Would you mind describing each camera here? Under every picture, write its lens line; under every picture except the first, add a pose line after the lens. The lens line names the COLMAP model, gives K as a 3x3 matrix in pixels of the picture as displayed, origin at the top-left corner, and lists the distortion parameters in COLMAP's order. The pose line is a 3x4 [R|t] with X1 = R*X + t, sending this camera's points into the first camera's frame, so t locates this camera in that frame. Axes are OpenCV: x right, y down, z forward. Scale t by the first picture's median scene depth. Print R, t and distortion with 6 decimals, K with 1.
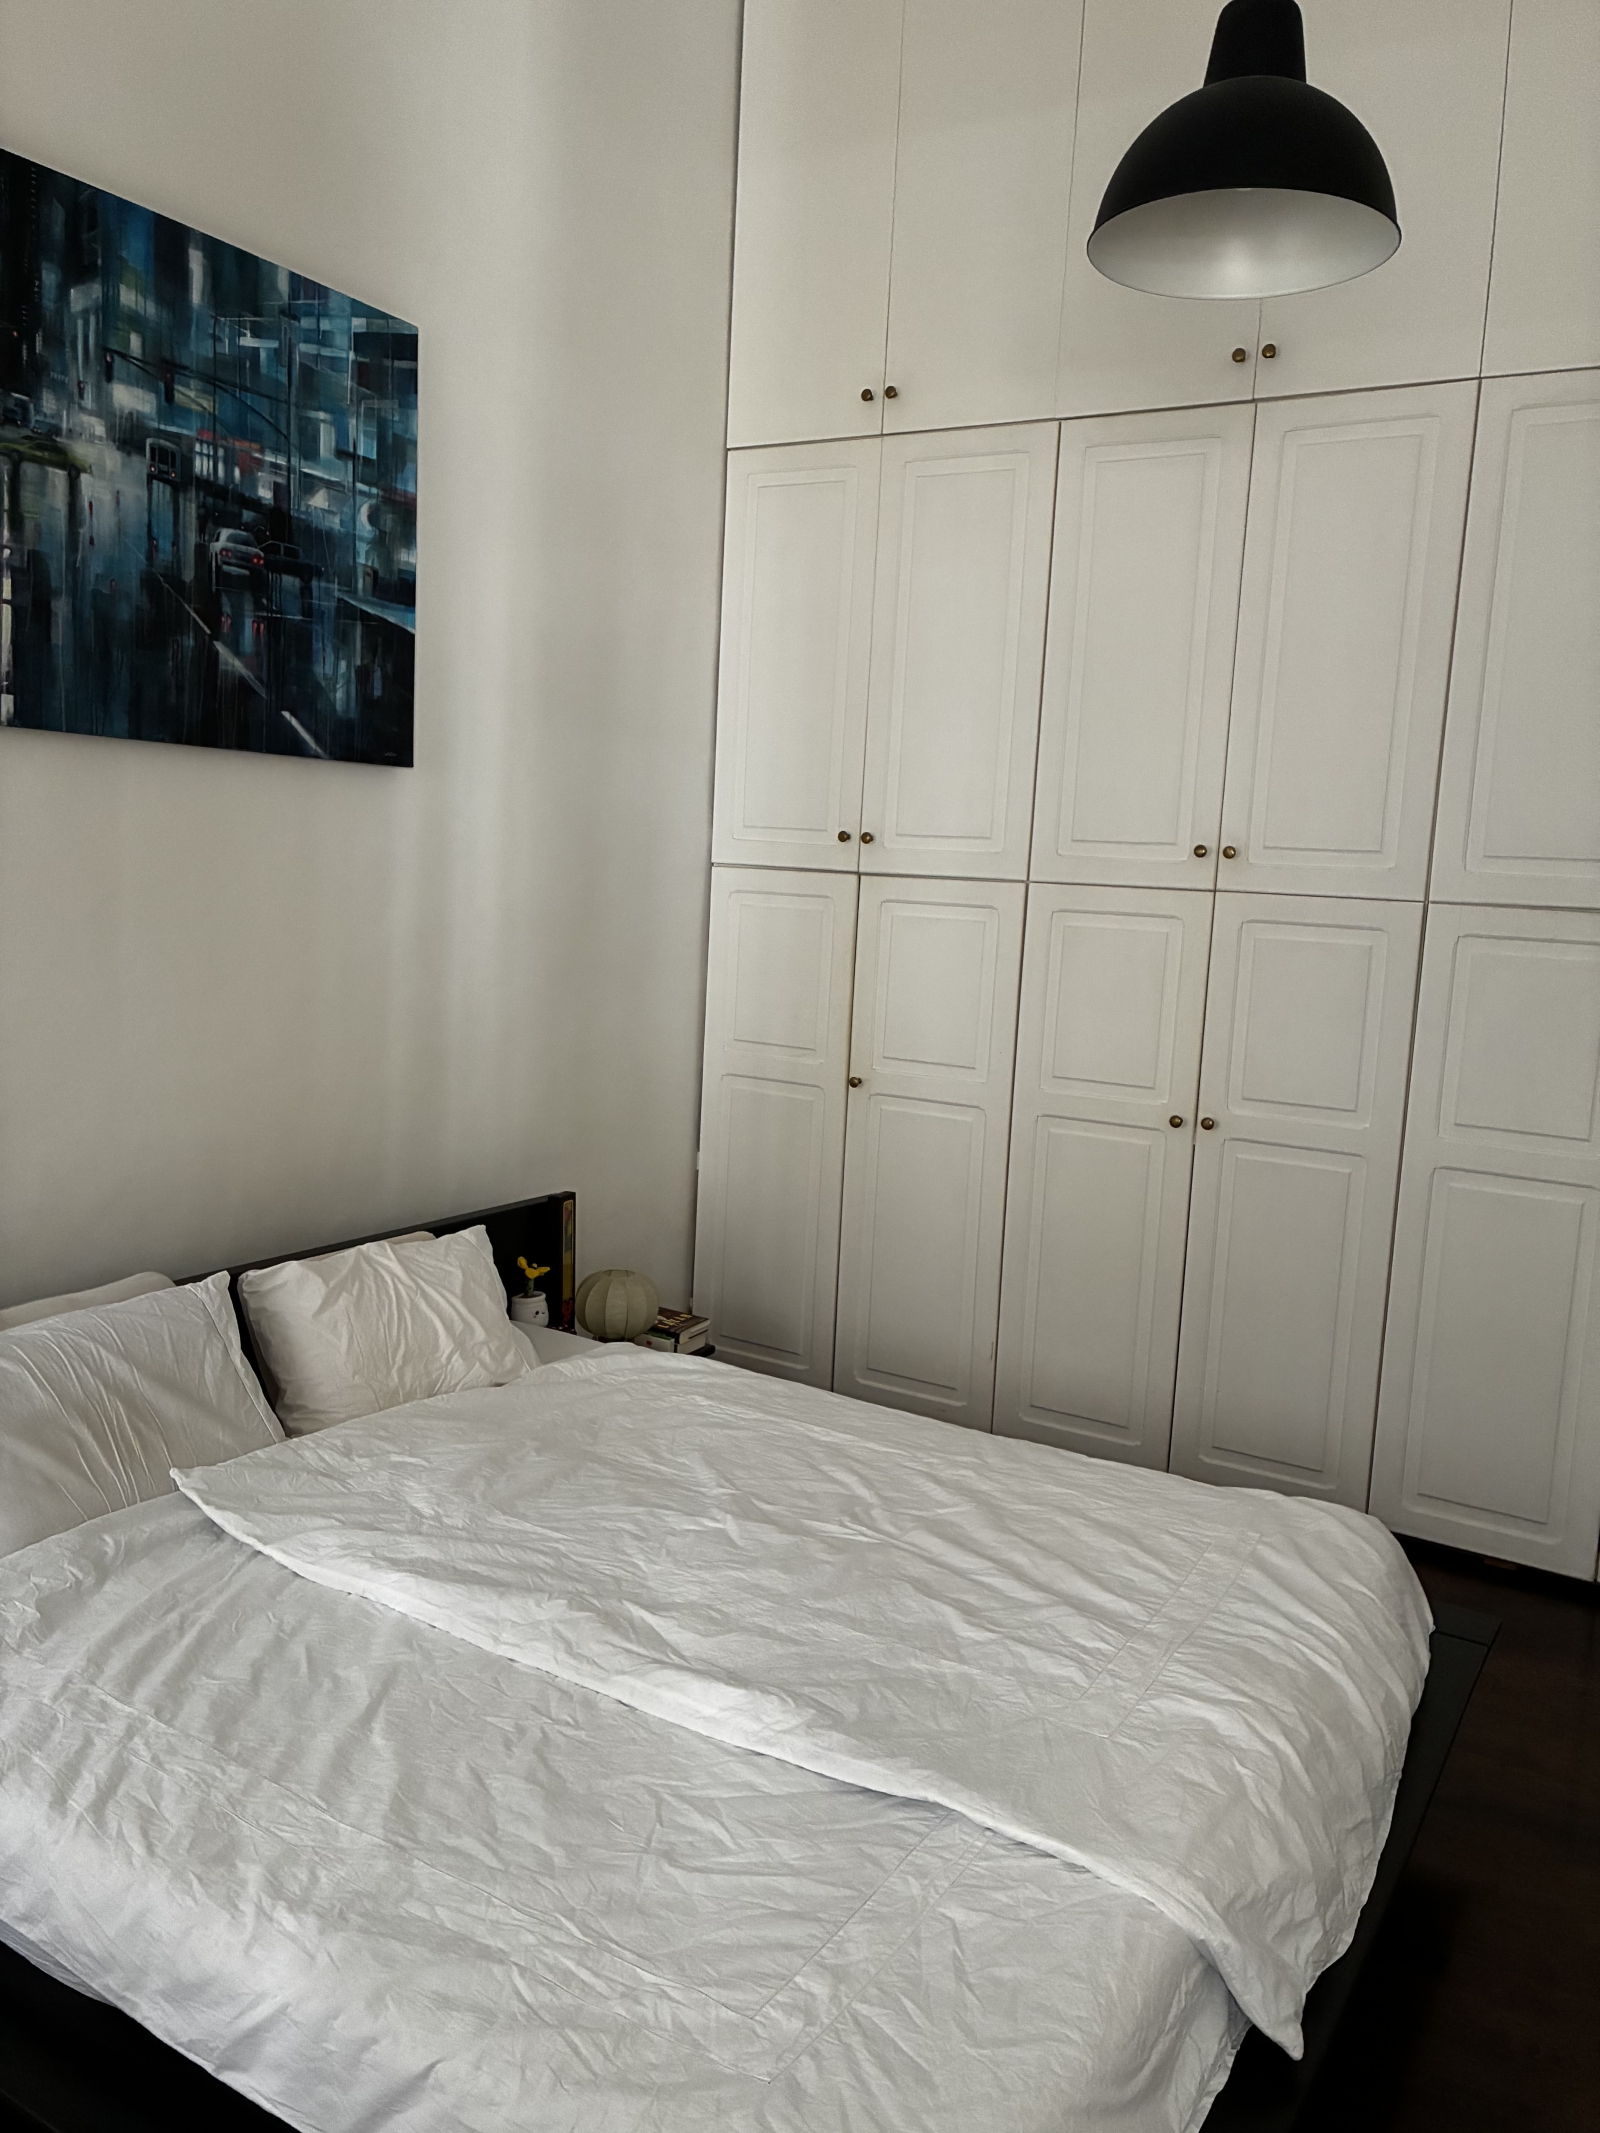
lens RADIAL K [[1629.1, 0, 793.1], [0, 1629.1, 1062.6], [0, 0, 1]] dist [0.056011, -0.037898]
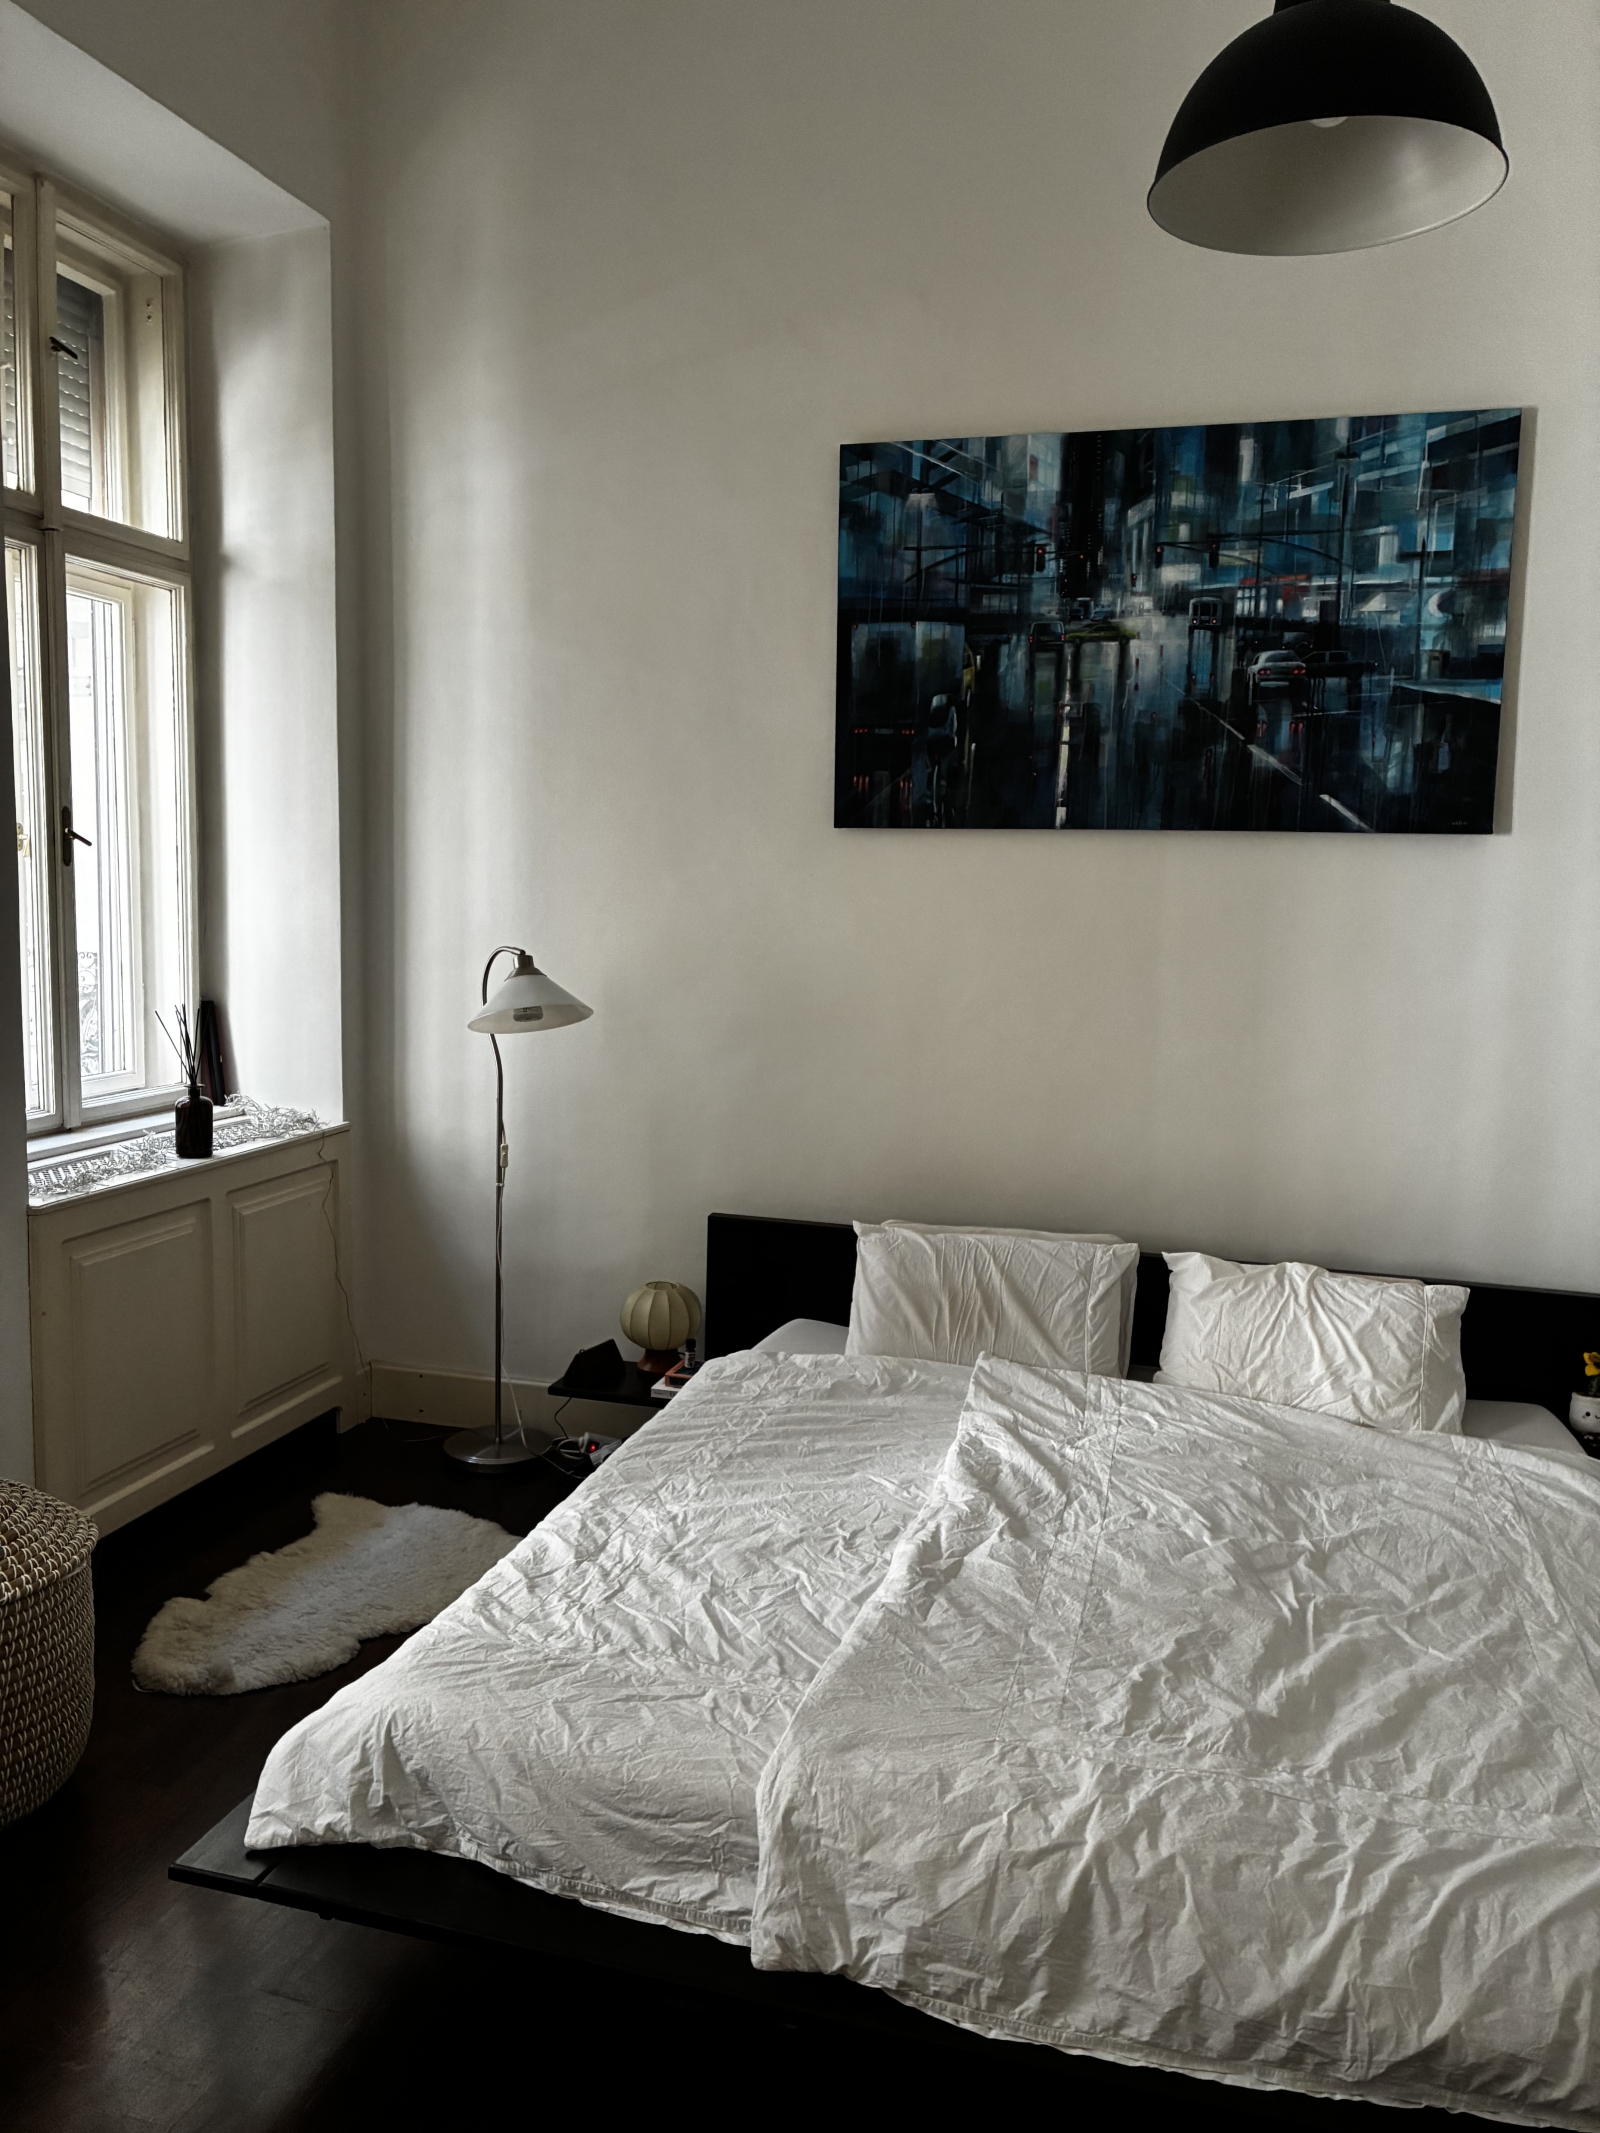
lens RADIAL K [[1629.1, 0, 787.5], [0, 1629.1, 1067.9], [0, 0, 1]] dist [0.056011, -0.037898]
pose [[0.260876, 0.071708, -0.962705, 0.769817], [-0.133534, 0.990332, 0.037580, -0.017856], [0.956092, 0.118750, 0.267929, 0.379336]]
